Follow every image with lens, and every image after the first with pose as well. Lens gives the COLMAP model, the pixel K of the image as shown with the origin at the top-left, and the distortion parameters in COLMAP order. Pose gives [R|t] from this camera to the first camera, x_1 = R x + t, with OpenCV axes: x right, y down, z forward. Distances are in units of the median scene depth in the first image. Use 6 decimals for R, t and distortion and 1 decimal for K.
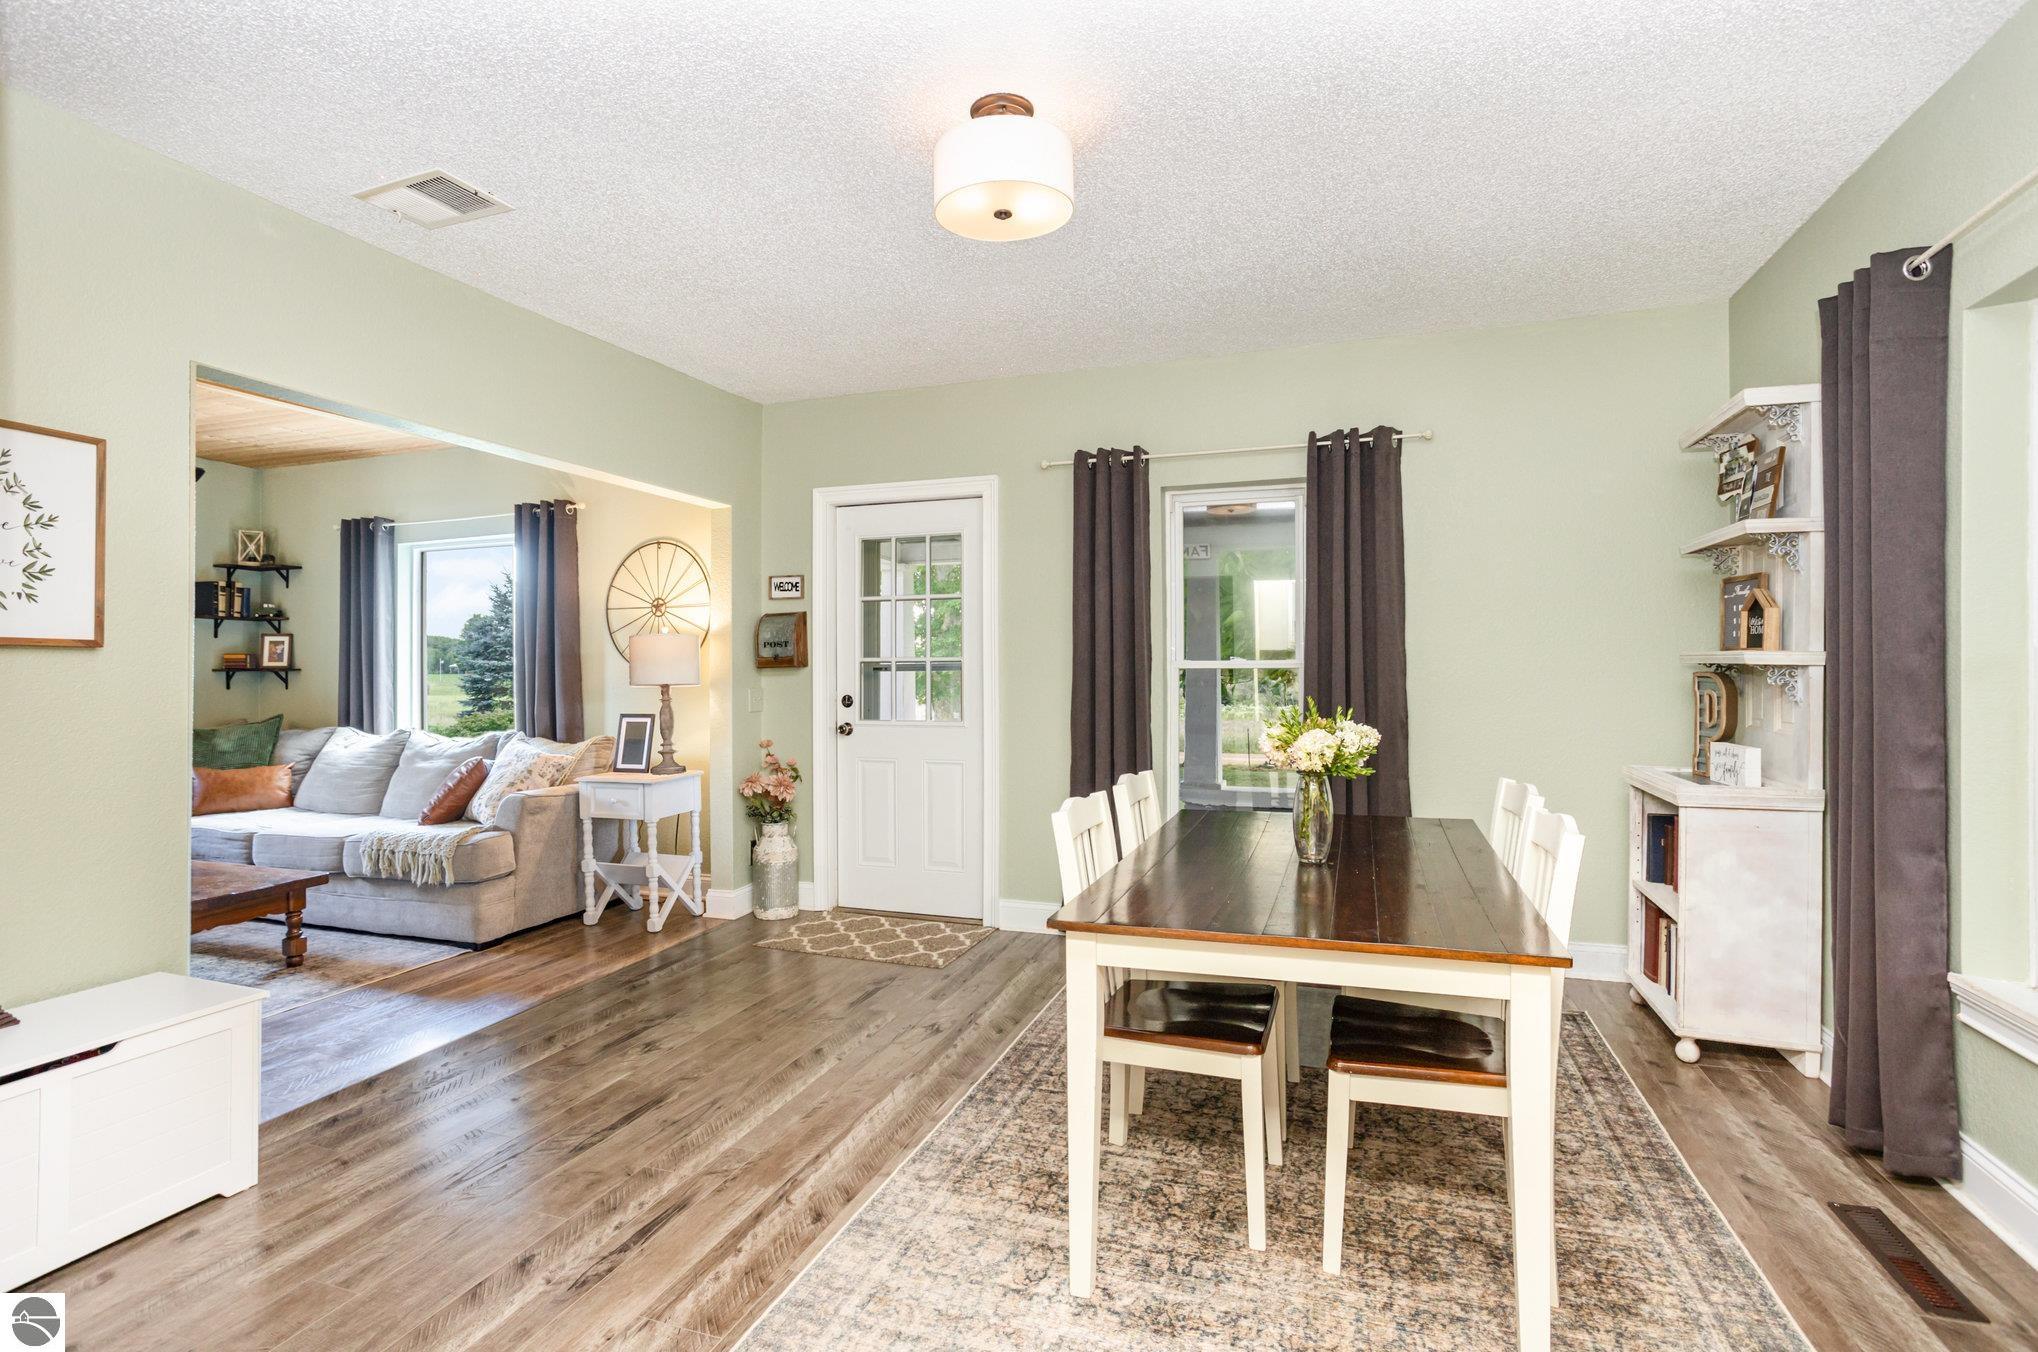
lens RADIAL K [[972.0, 0, 1013.8], [0, 972.0, 664.2], [0, 0, 1]] dist [-0.000016, -0.000021]
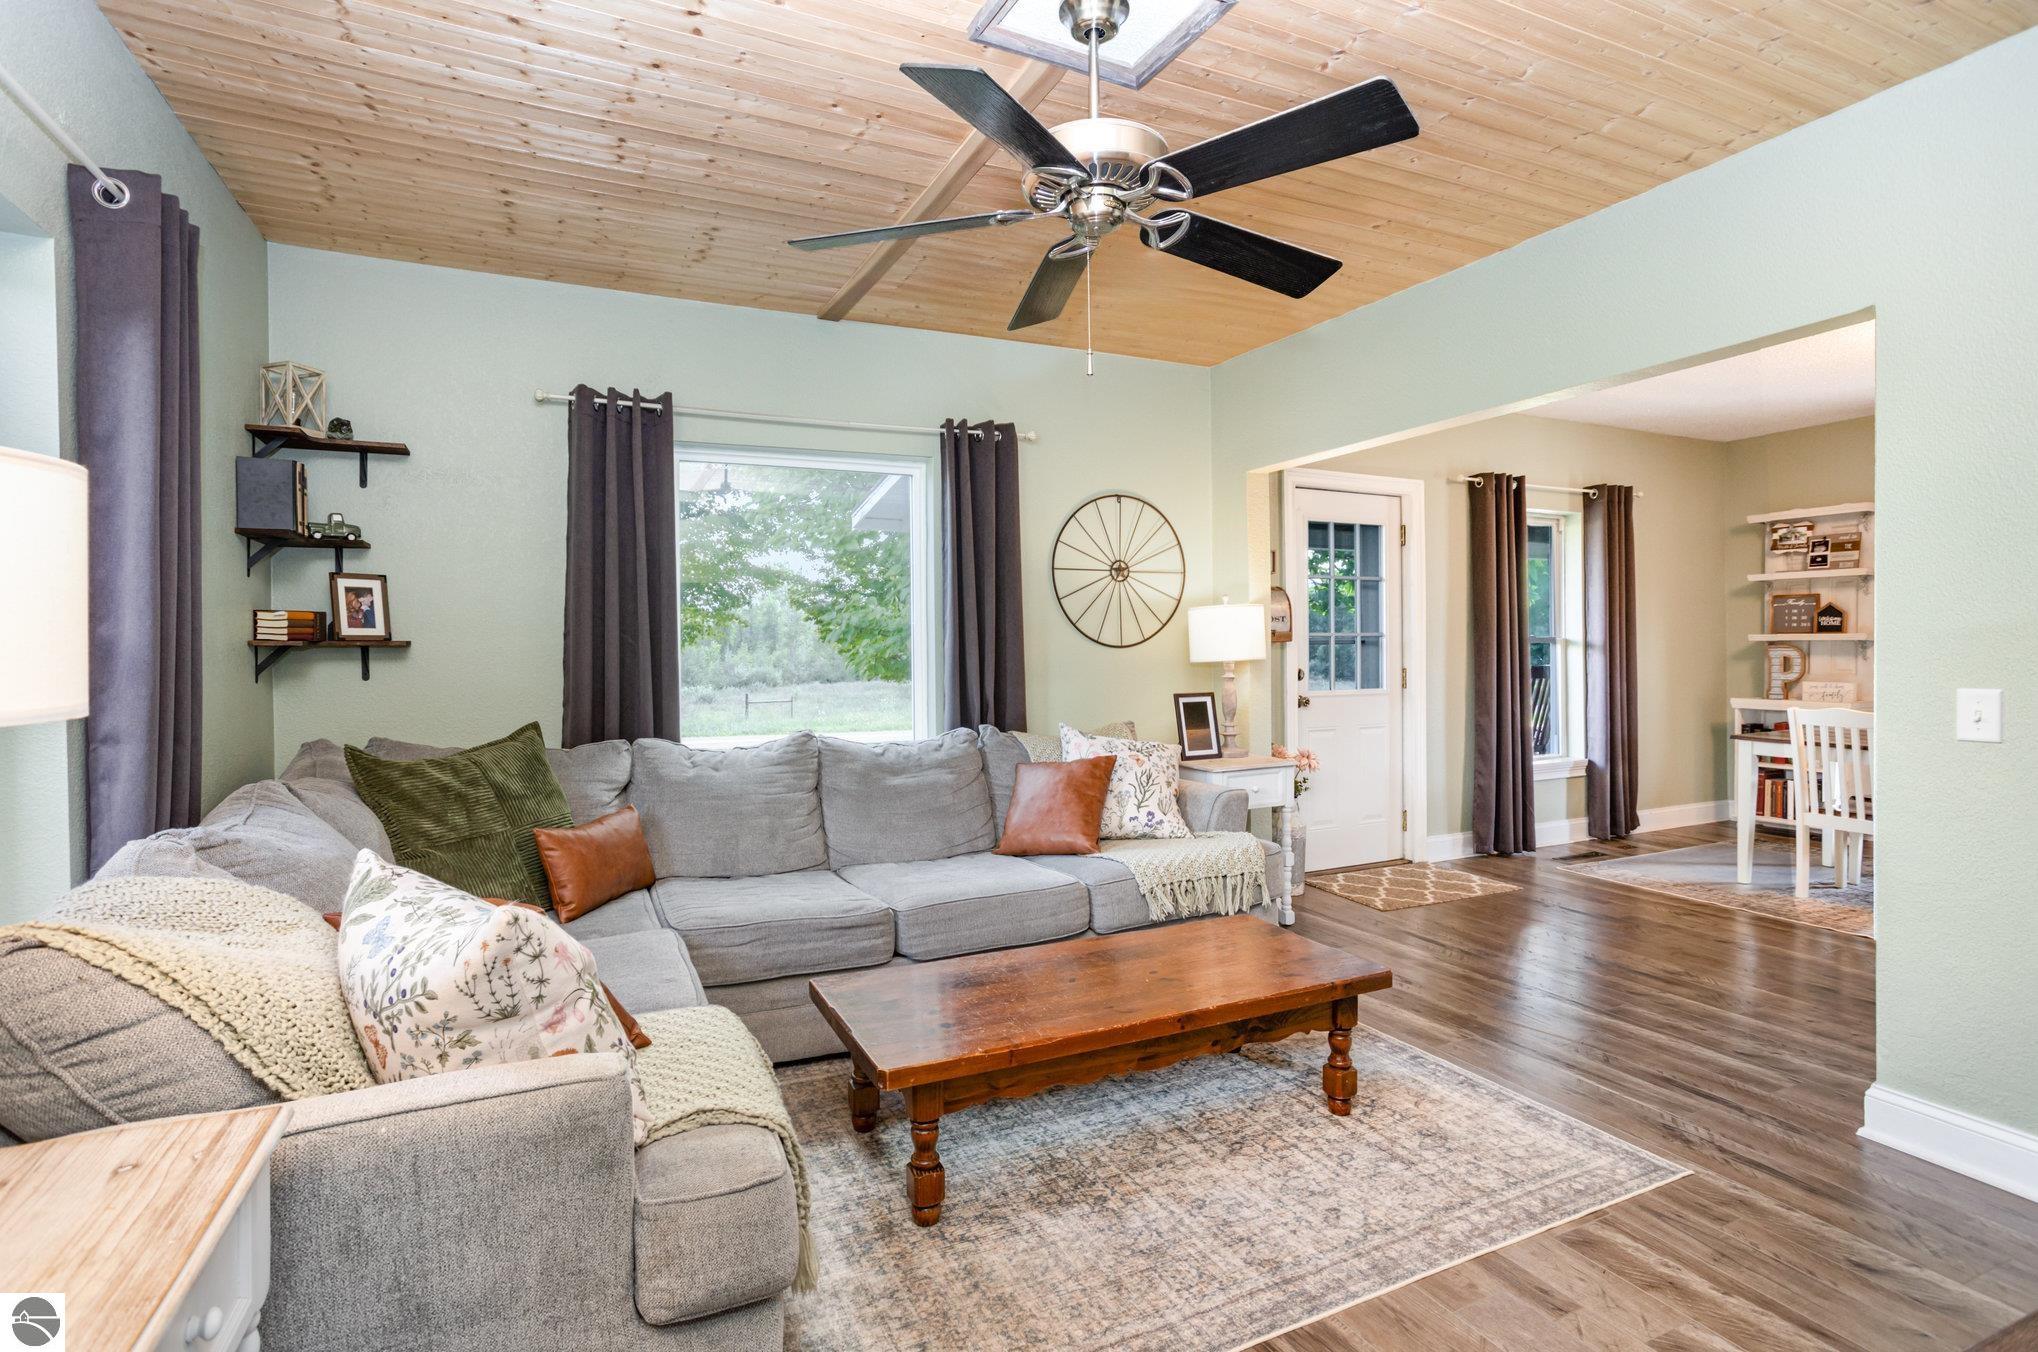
lens RADIAL K [[1003.7, 0, 1025.0], [0, 1003.7, 643.2], [0, 0, 1]] dist [0.001782, 0.000082]
pose [[0.707084, 0.001650, 0.707127, -1.033259], [-0.002968, 0.999995, 0.000635, 0.005283], [-0.707123, -0.002548, 0.707086, 0.423503]]
